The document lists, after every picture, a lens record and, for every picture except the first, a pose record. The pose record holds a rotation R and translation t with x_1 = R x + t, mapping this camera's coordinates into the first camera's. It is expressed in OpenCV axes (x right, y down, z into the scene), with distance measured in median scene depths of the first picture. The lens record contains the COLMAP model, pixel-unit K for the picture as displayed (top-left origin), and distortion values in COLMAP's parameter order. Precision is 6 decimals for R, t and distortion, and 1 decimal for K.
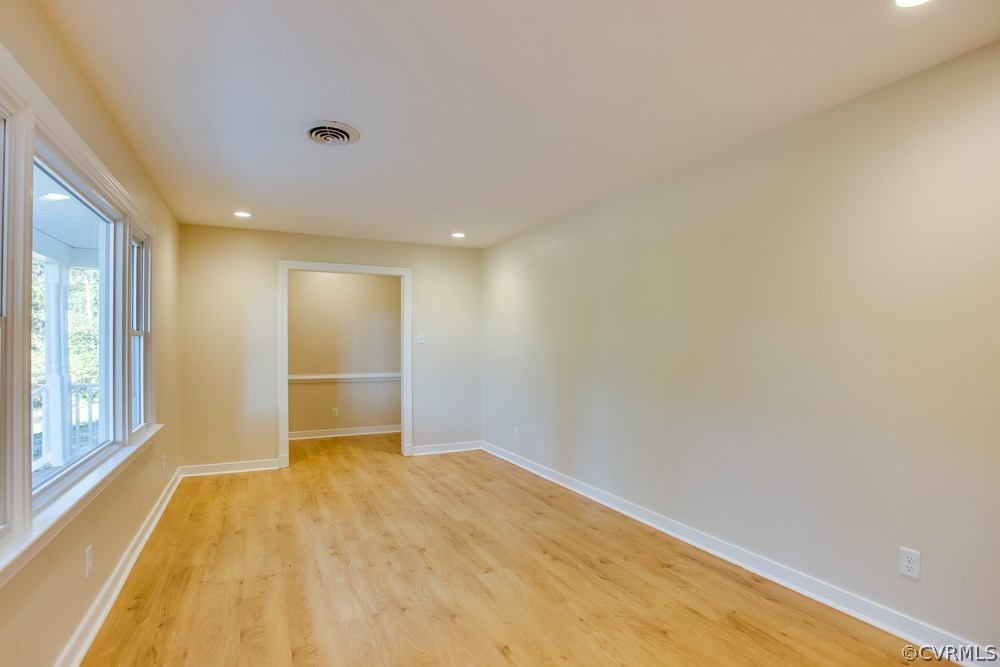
lens RADIAL K [[501.7, 0, 500.1], [0, 501.7, 342.8], [0, 0, 1]] dist [-0.015435, 0.000517]
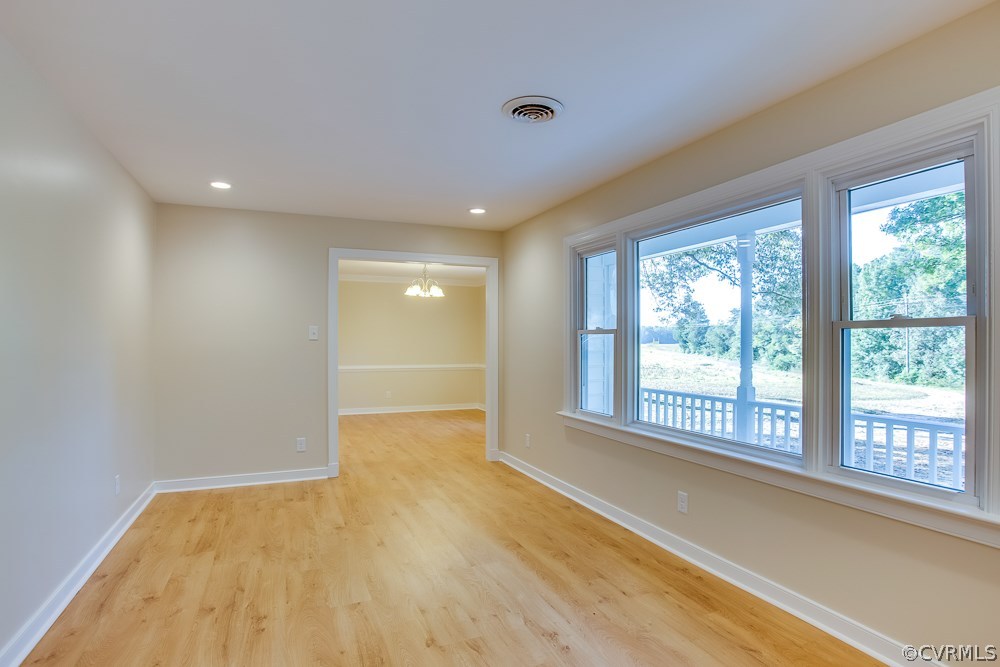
lens RADIAL K [[501.7, 0, 500.1], [0, 501.7, 342.8], [0, 0, 1]] dist [-0.015435, 0.000517]
pose [[-0.998956, 0.003109, 0.045581, -0.324589], [0.003169, 0.999994, 0.001235, 0.006106], [-0.045577, 0.001378, -0.998960, 1.918597]]
